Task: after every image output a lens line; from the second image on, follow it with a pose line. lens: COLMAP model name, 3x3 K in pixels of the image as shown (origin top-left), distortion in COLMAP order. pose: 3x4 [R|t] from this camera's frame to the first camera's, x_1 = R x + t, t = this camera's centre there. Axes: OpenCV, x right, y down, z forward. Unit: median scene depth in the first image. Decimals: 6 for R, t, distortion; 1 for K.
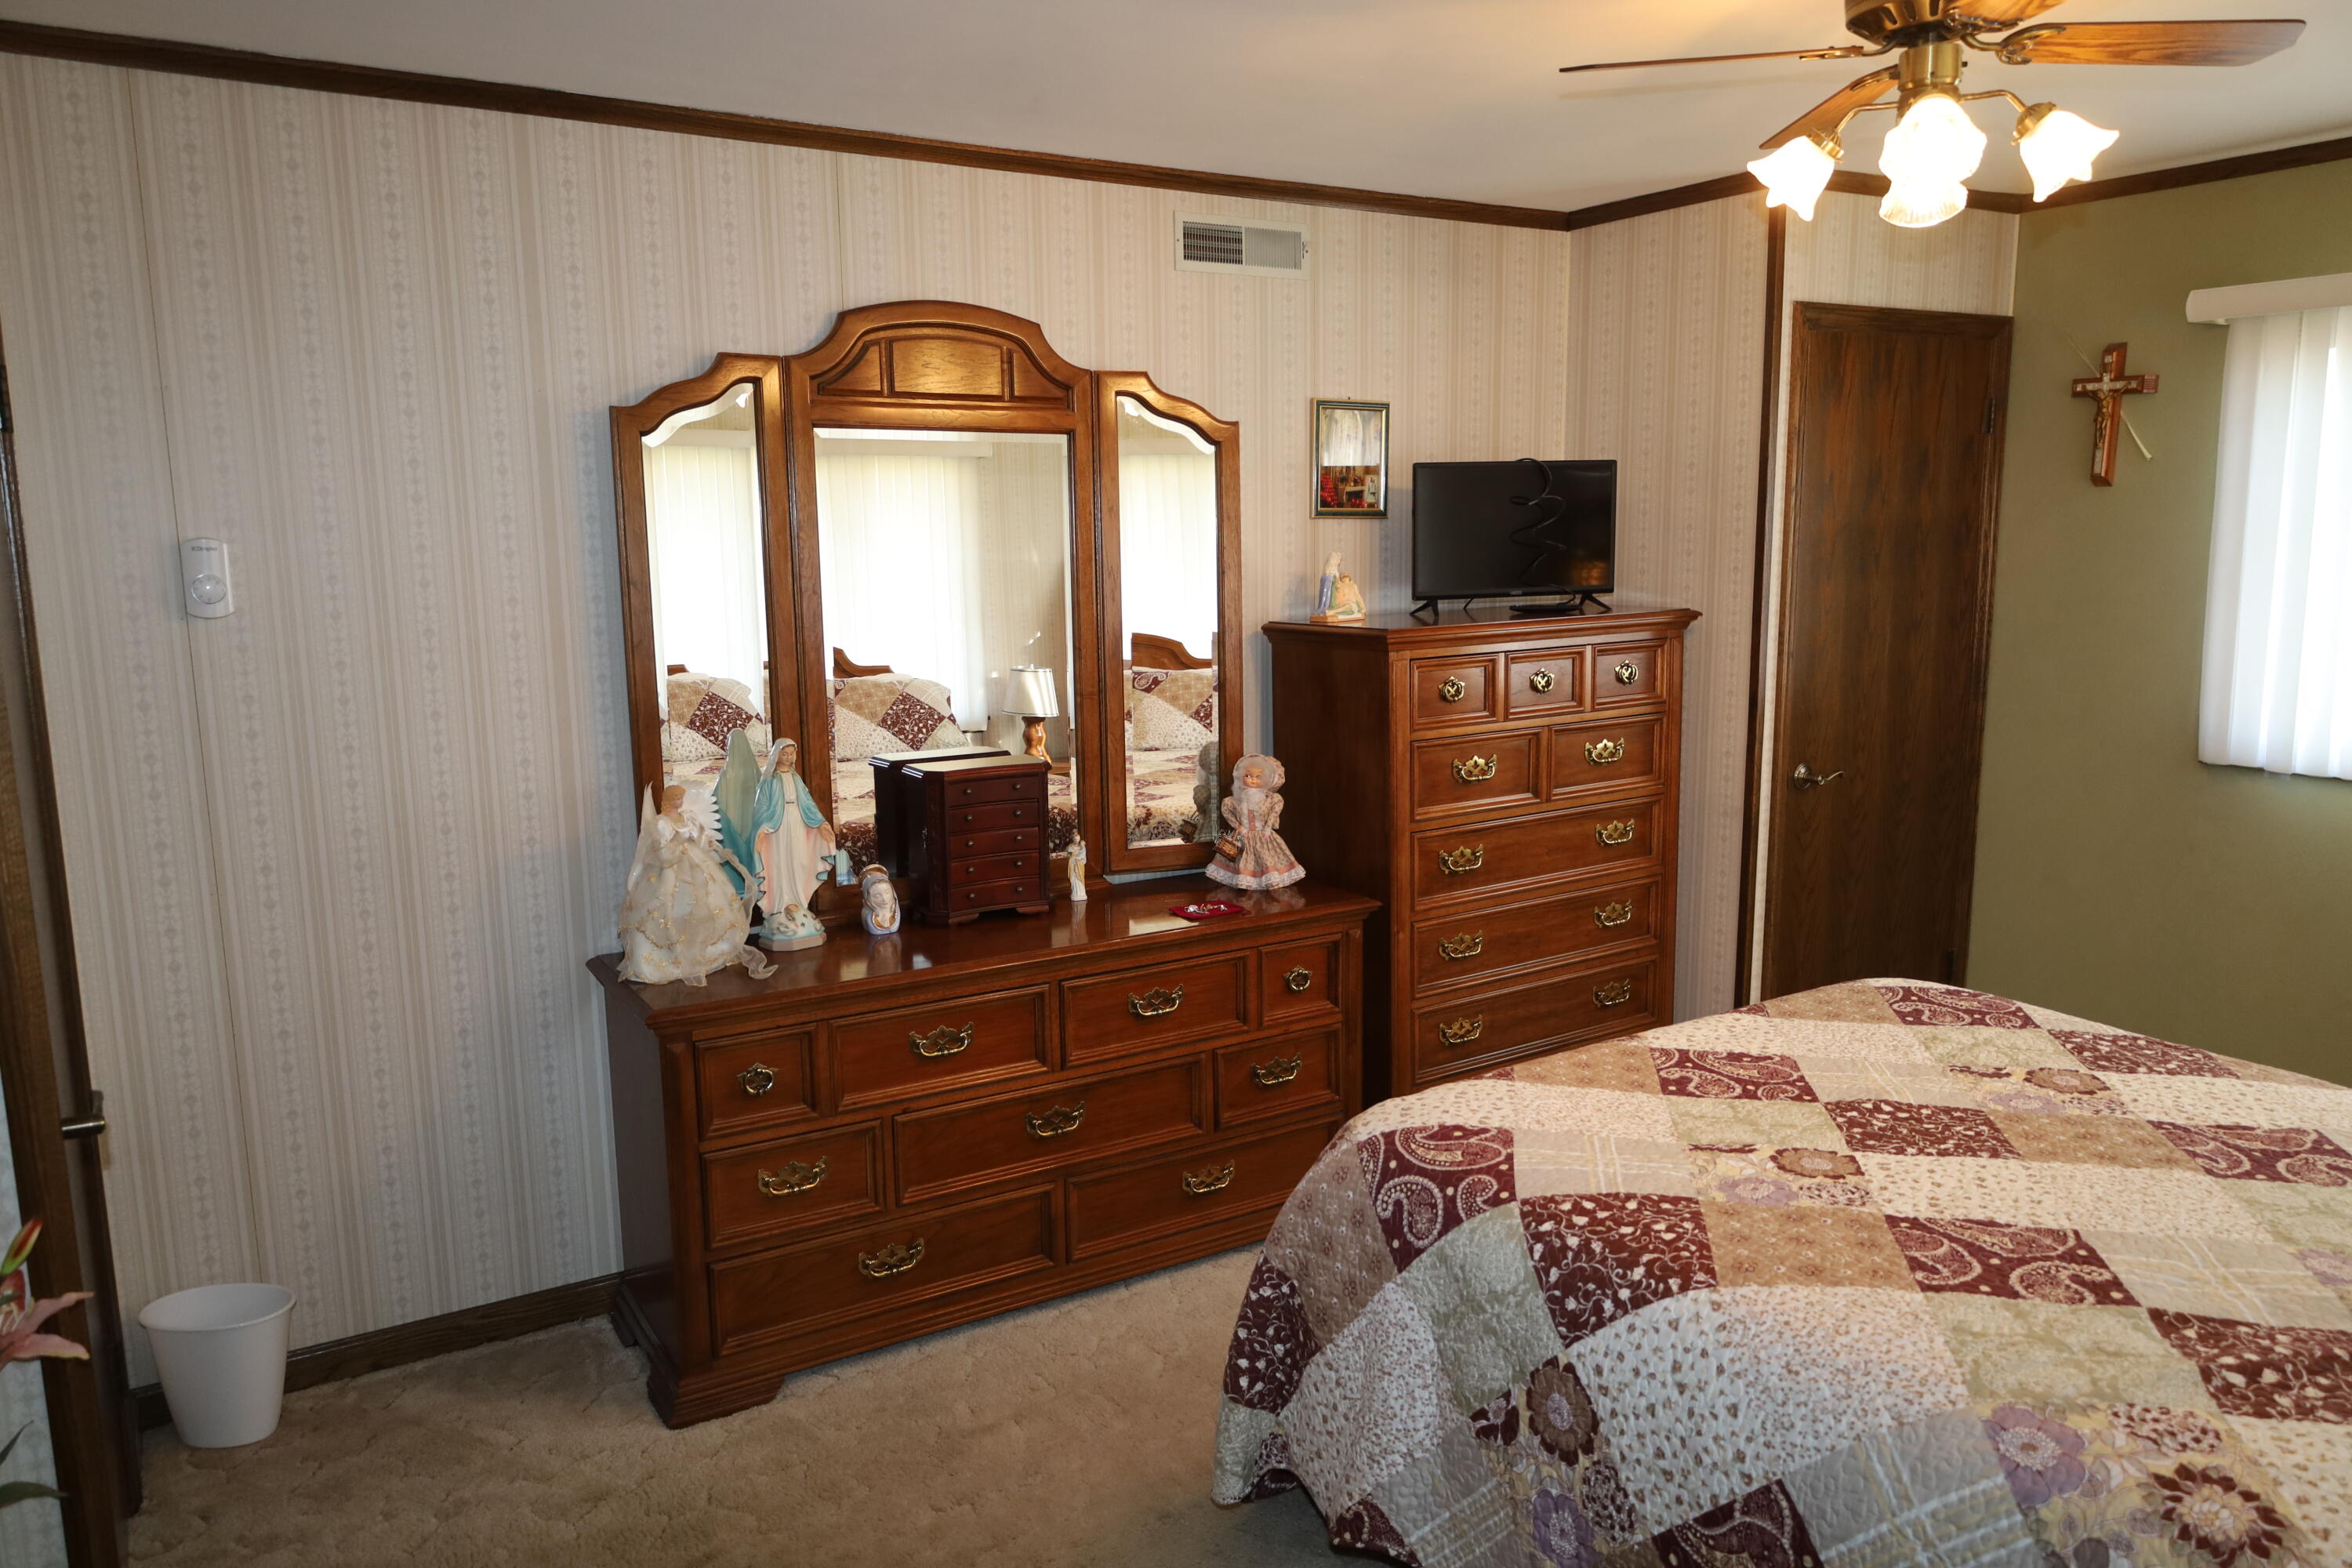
lens RADIAL K [[1594.6, 0, 1174.9], [0, 1594.6, 784.8], [0, 0, 1]] dist [-0.019554, 0.005963]
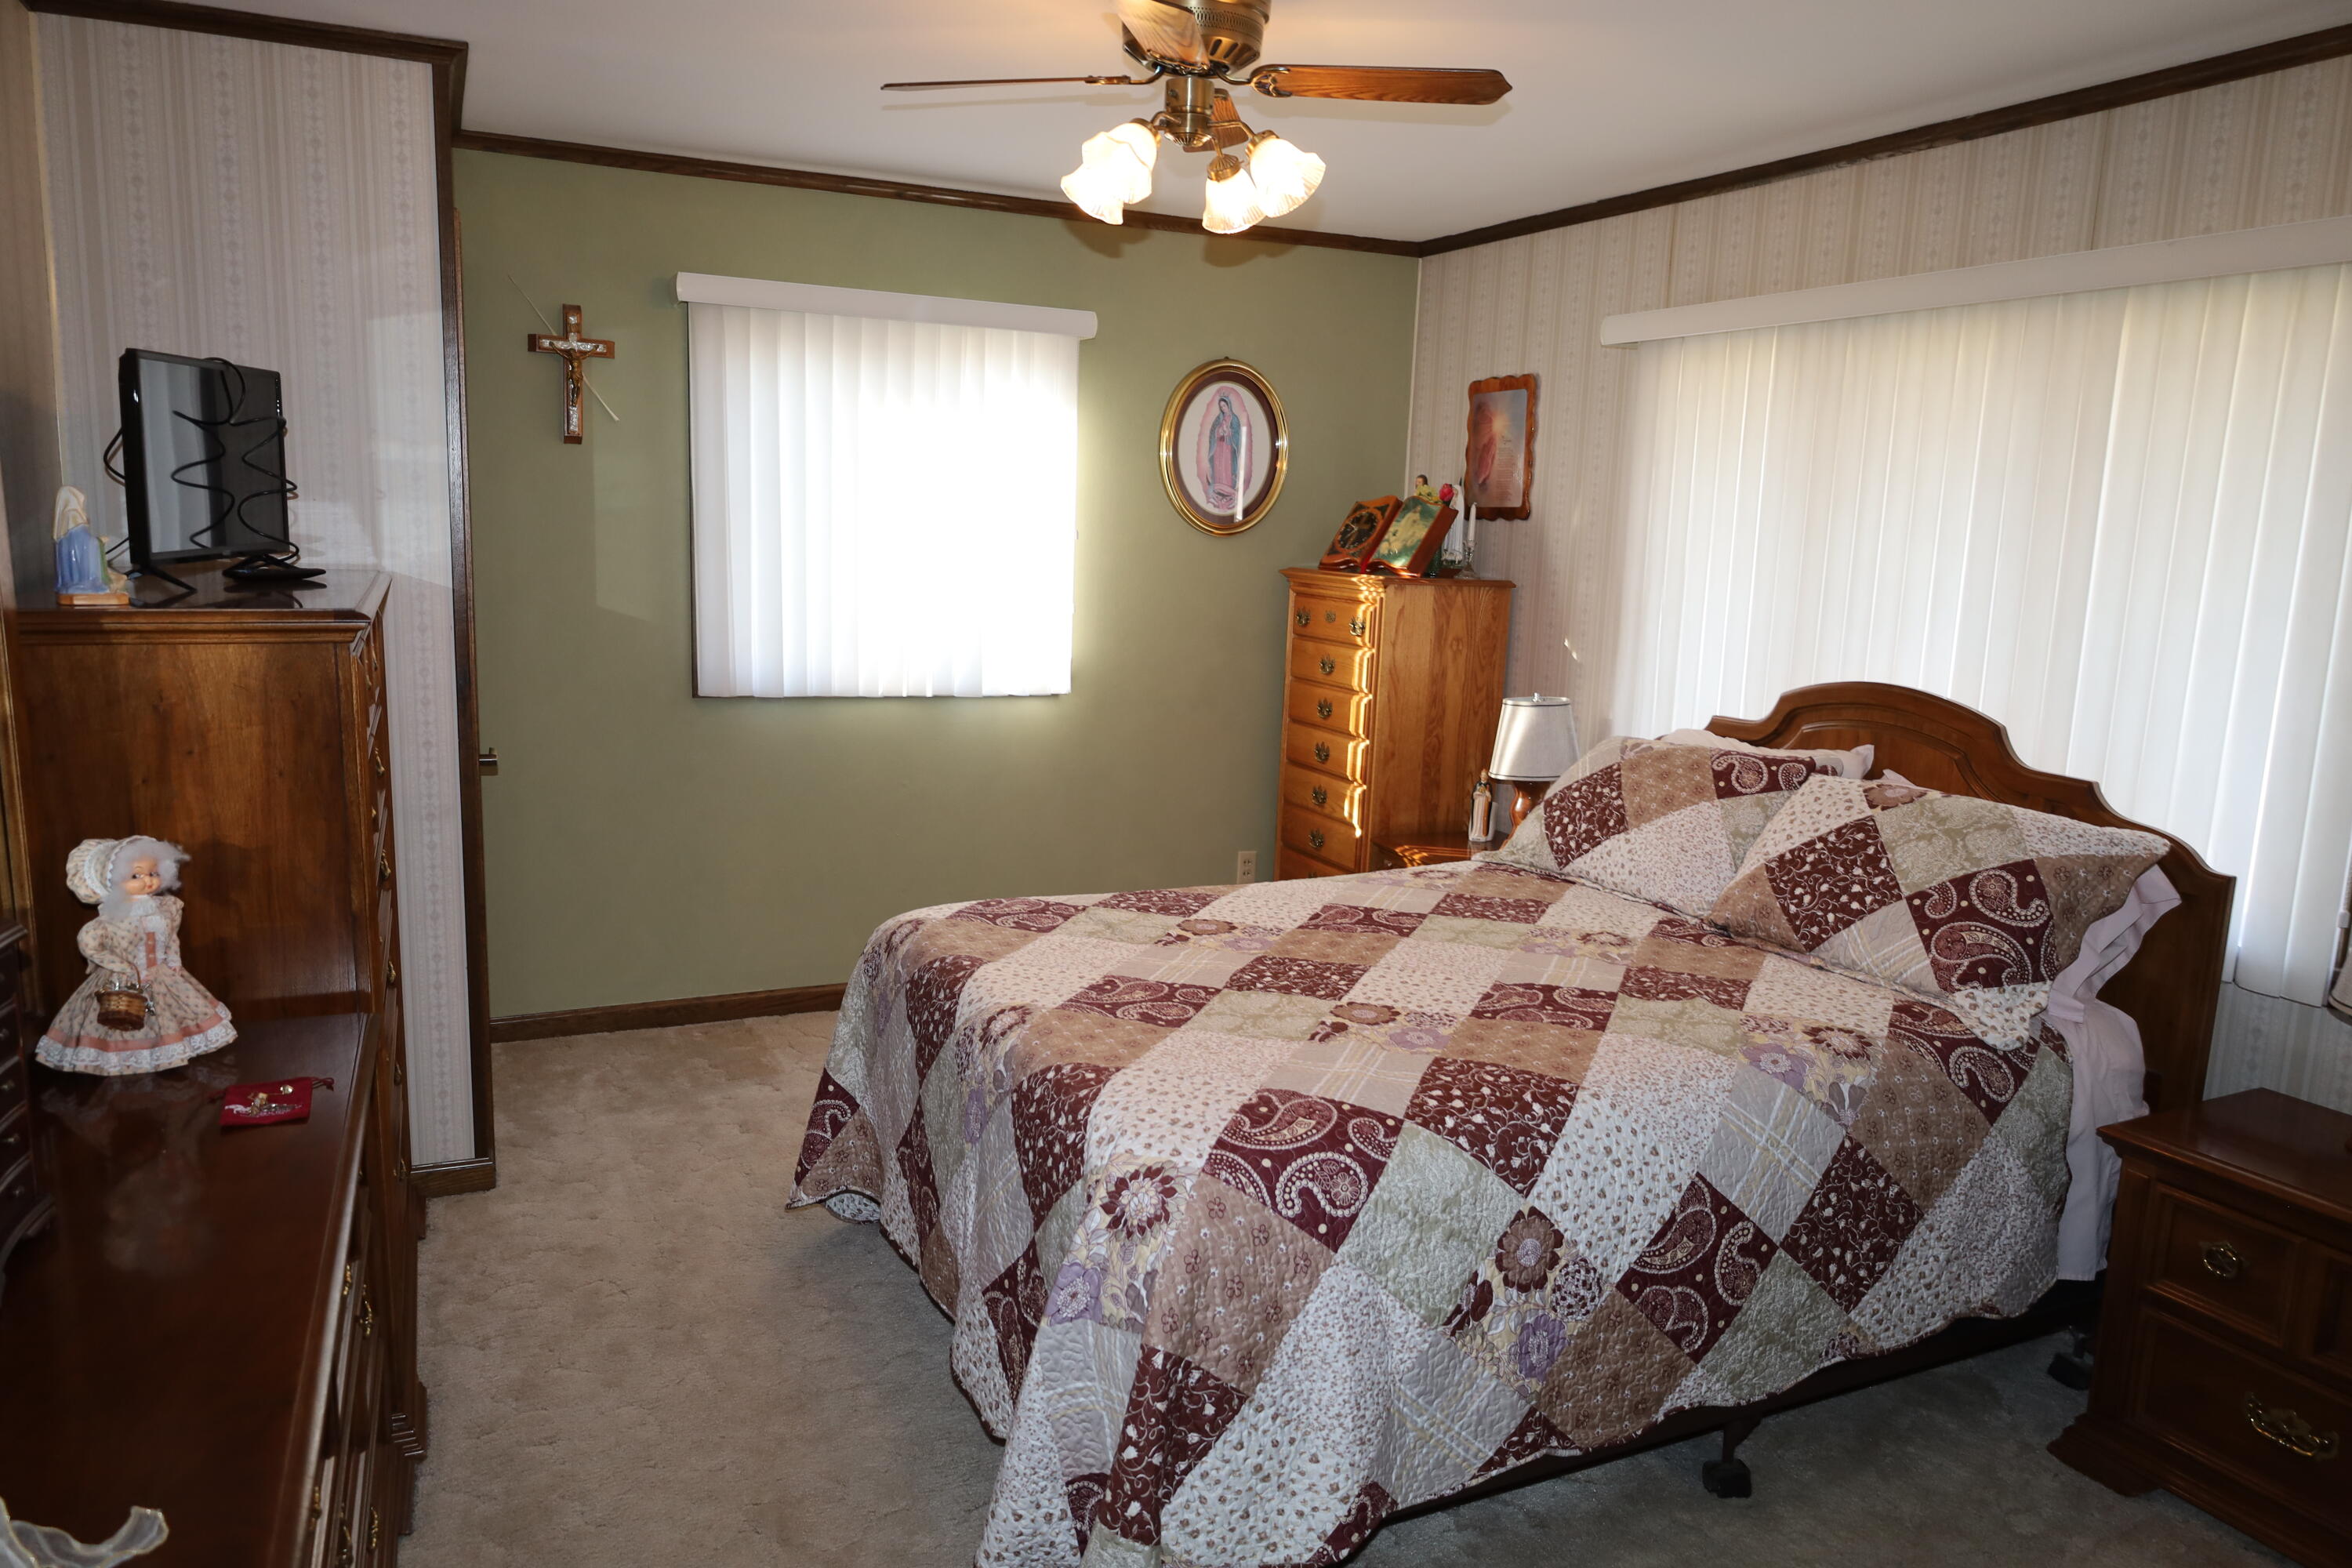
lens RADIAL K [[1594.6, 0, 1189.4], [0, 1594.6, 776.0], [0, 0, 1]] dist [-0.019554, 0.005963]
pose [[0.133040, -0.147226, 0.980115, -0.875320], [0.123198, 0.983692, 0.131041, -0.133548], [-0.983424, 0.103314, 0.149008, 1.018390]]
